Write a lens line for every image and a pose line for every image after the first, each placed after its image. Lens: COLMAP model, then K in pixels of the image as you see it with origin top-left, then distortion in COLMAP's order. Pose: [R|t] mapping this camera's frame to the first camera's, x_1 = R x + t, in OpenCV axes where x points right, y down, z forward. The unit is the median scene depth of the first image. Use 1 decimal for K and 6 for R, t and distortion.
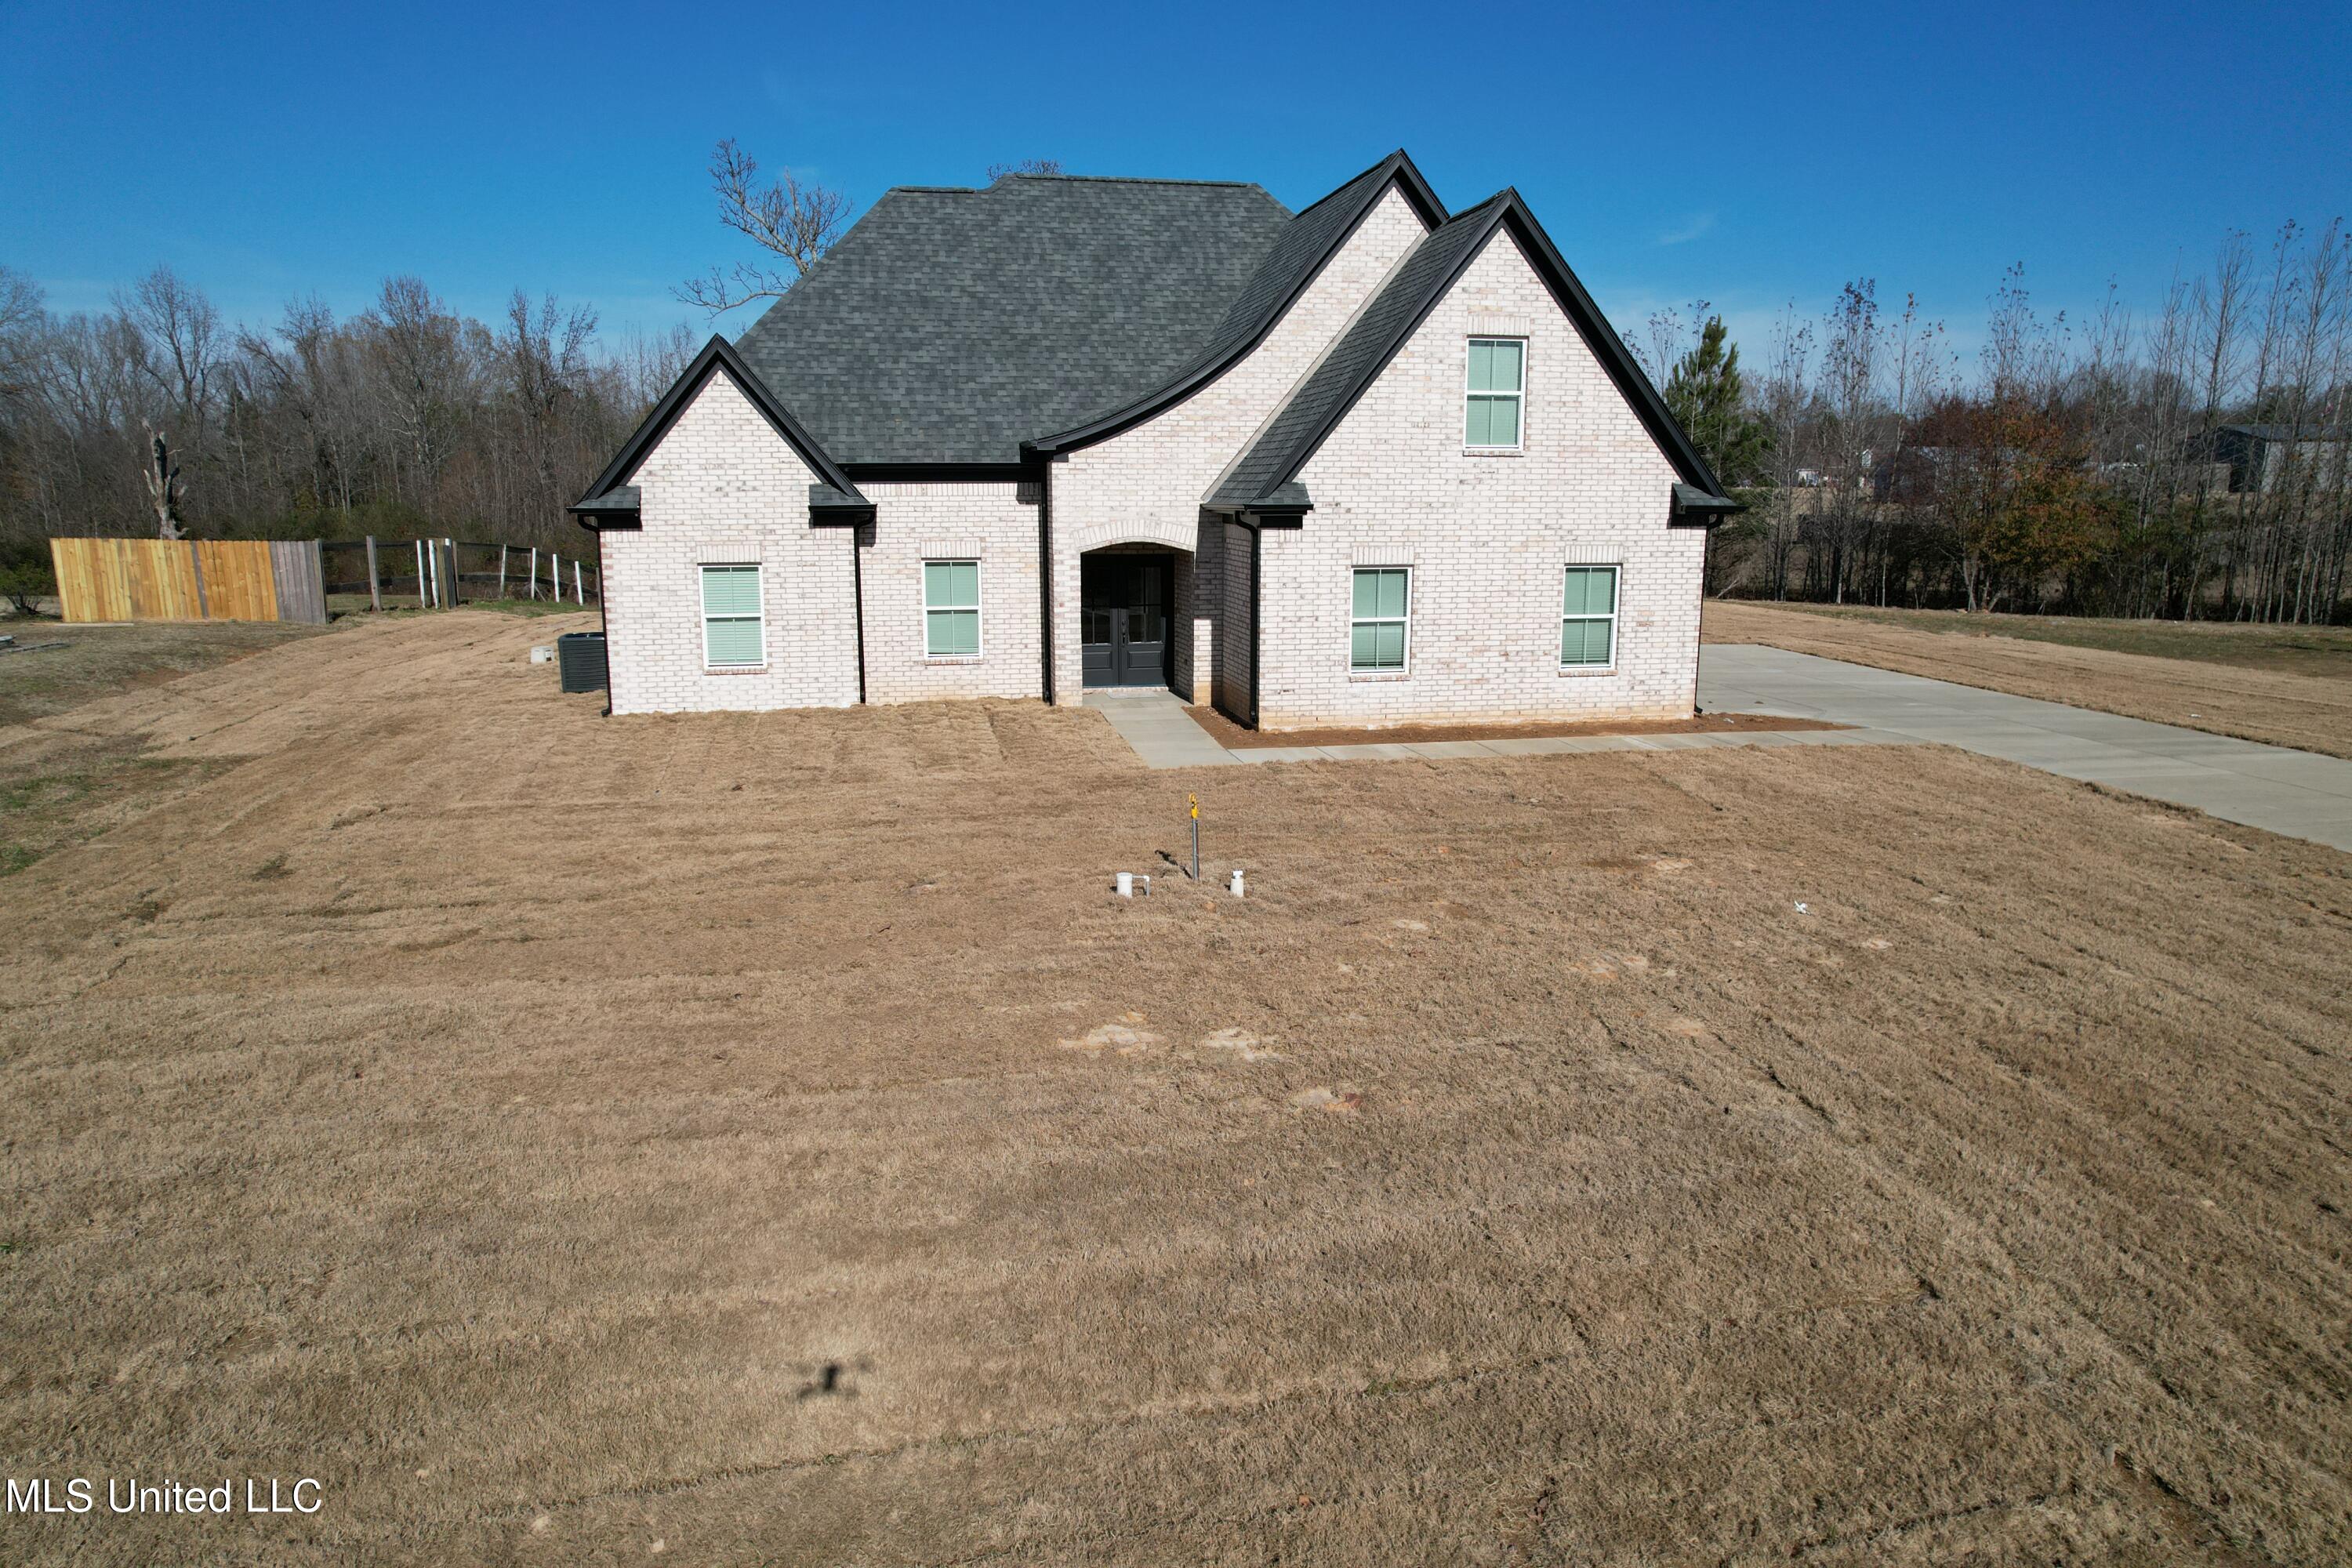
lens RADIAL K [[1496.1, 0, 1176.0], [0, 1496.1, 784.0], [0, 0, 1]] dist [-0.068810, 0.060773]
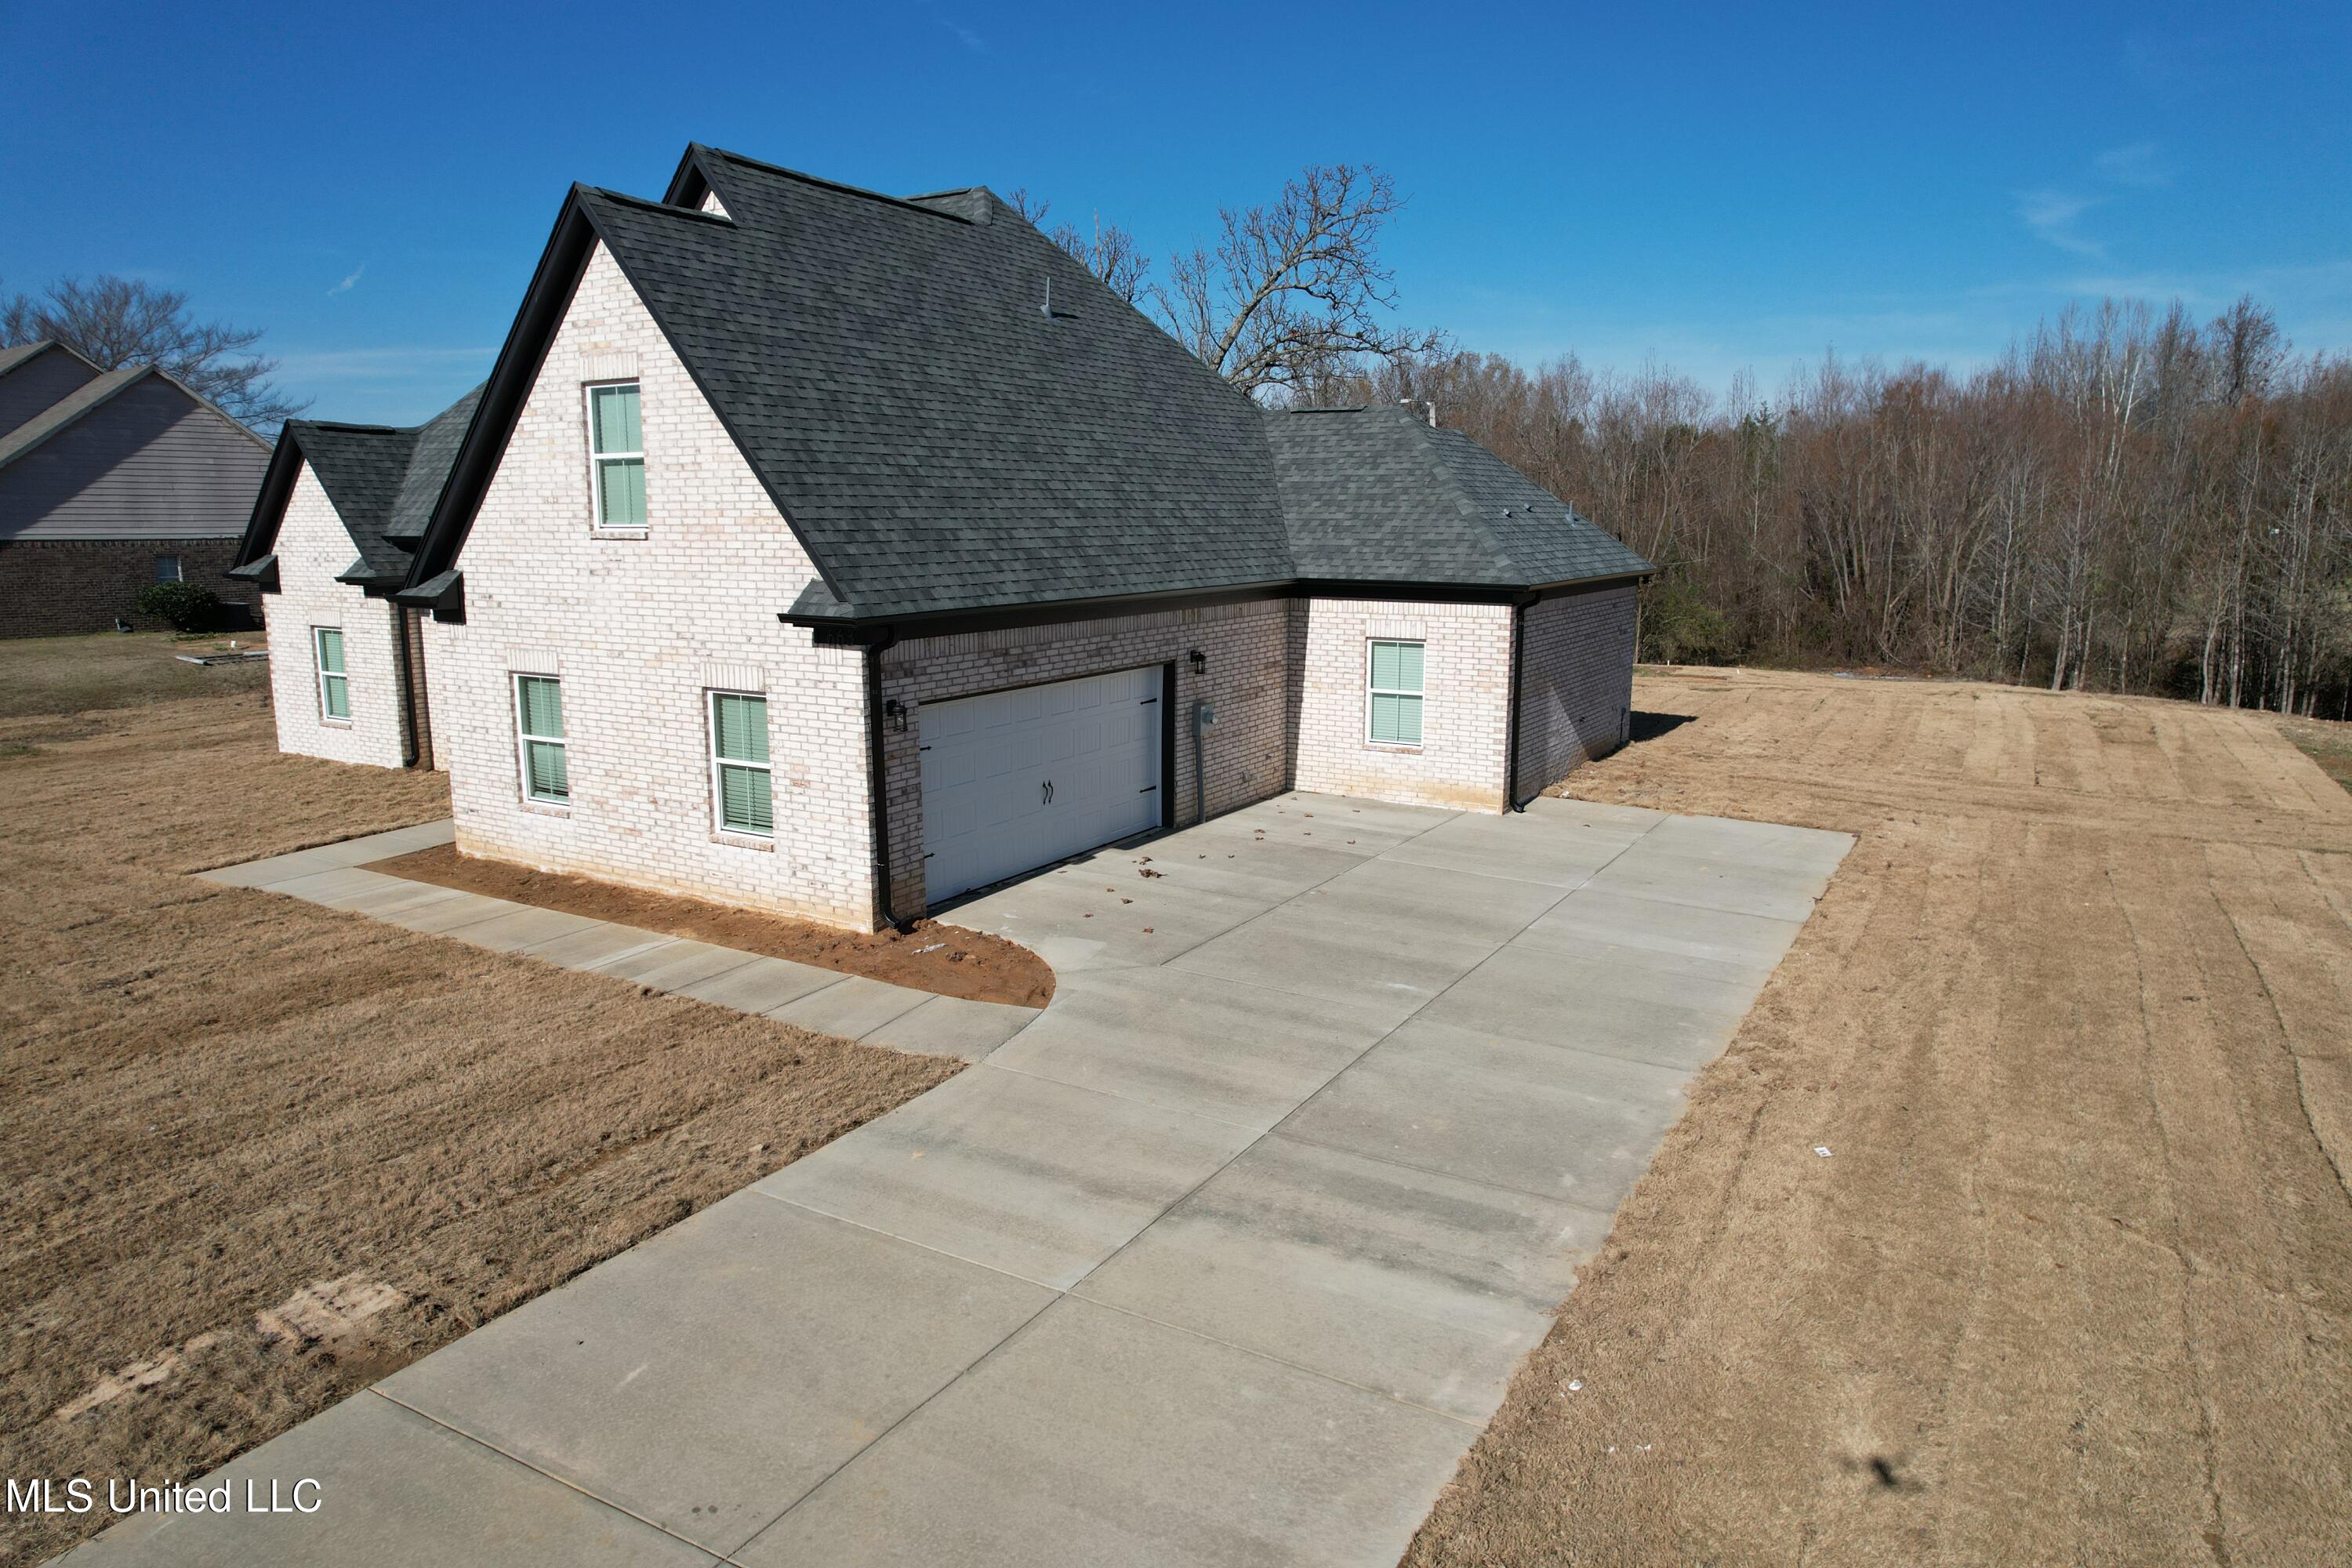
lens RADIAL K [[1496.1, 0, 1176.0], [0, 1496.1, 784.0], [0, 0, 1]] dist [-0.068810, 0.060773]
pose [[0.741683, 0.122643, -0.659443, 0.838257], [-0.131078, 0.990688, 0.036822, -0.145642], [0.657818, 0.059128, 0.750852, 0.564816]]
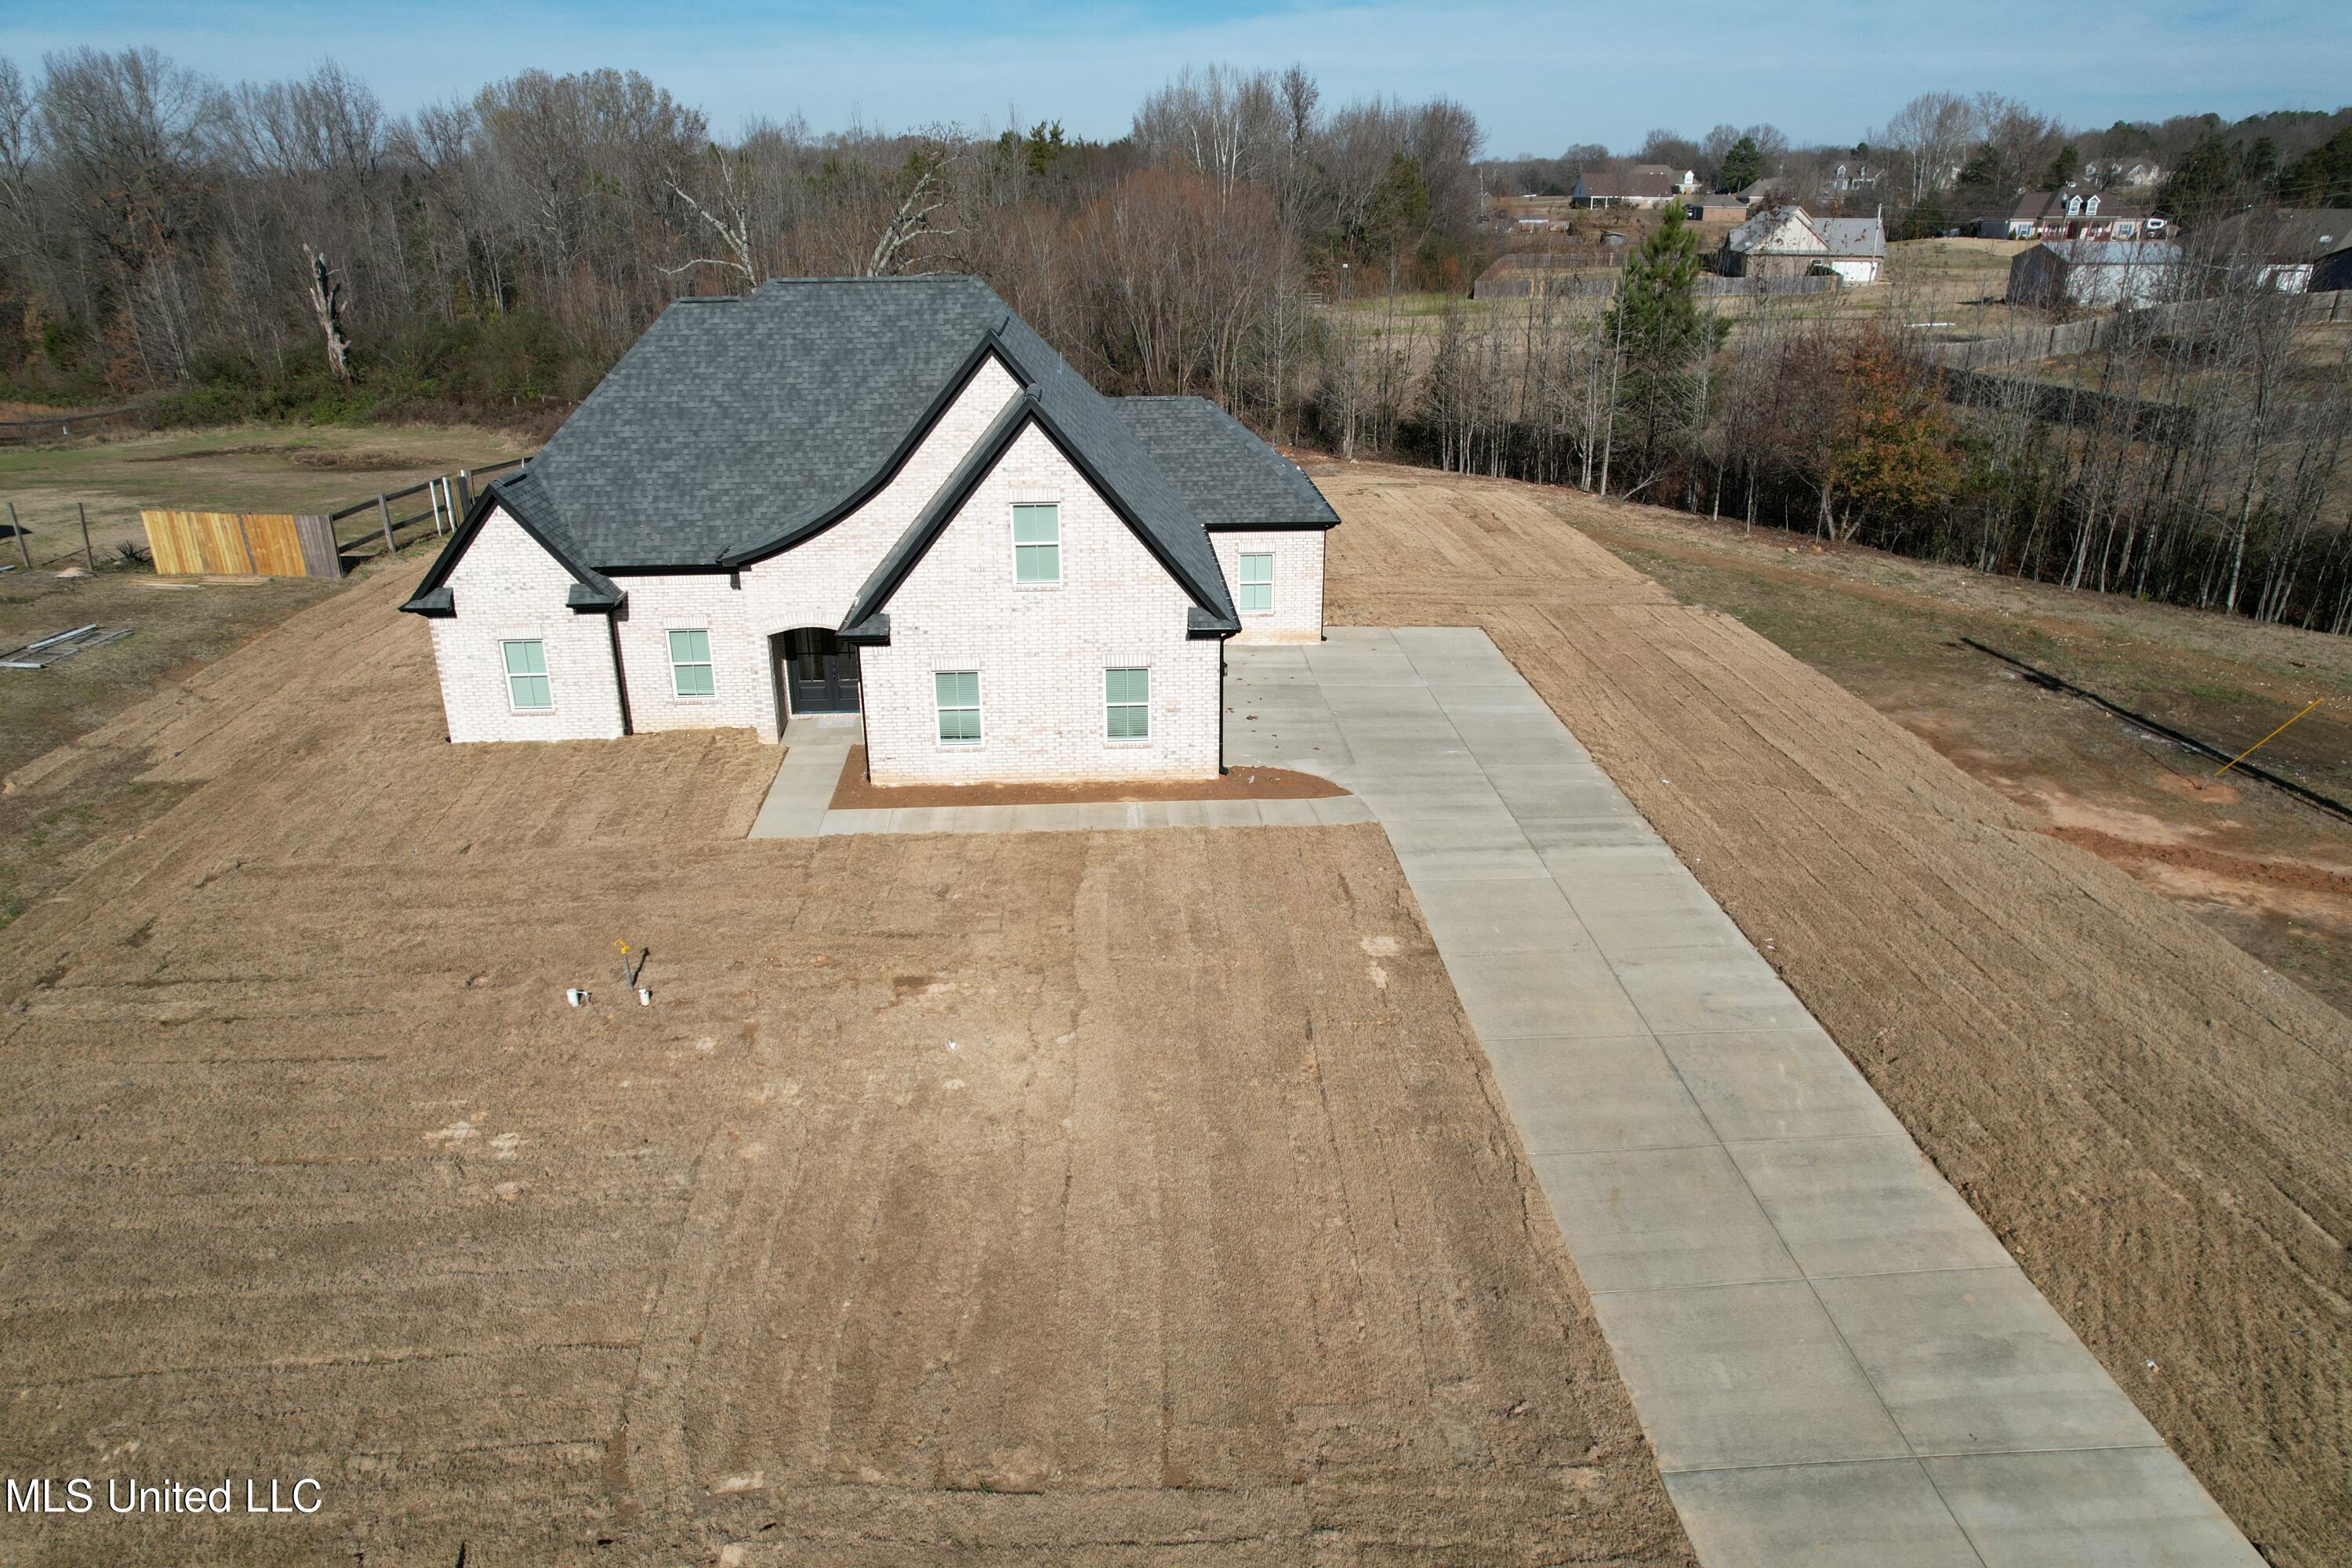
lens RADIAL K [[1496.1, 0, 1176.0], [0, 1496.1, 784.0], [0, 0, 1]] dist [-0.068810, 0.060773]
pose [[0.989761, 0.051531, -0.133110, 0.465190], [-0.025609, 0.981536, 0.189558, -0.274629], [0.140420, -0.184208, 0.972805, -0.265970]]
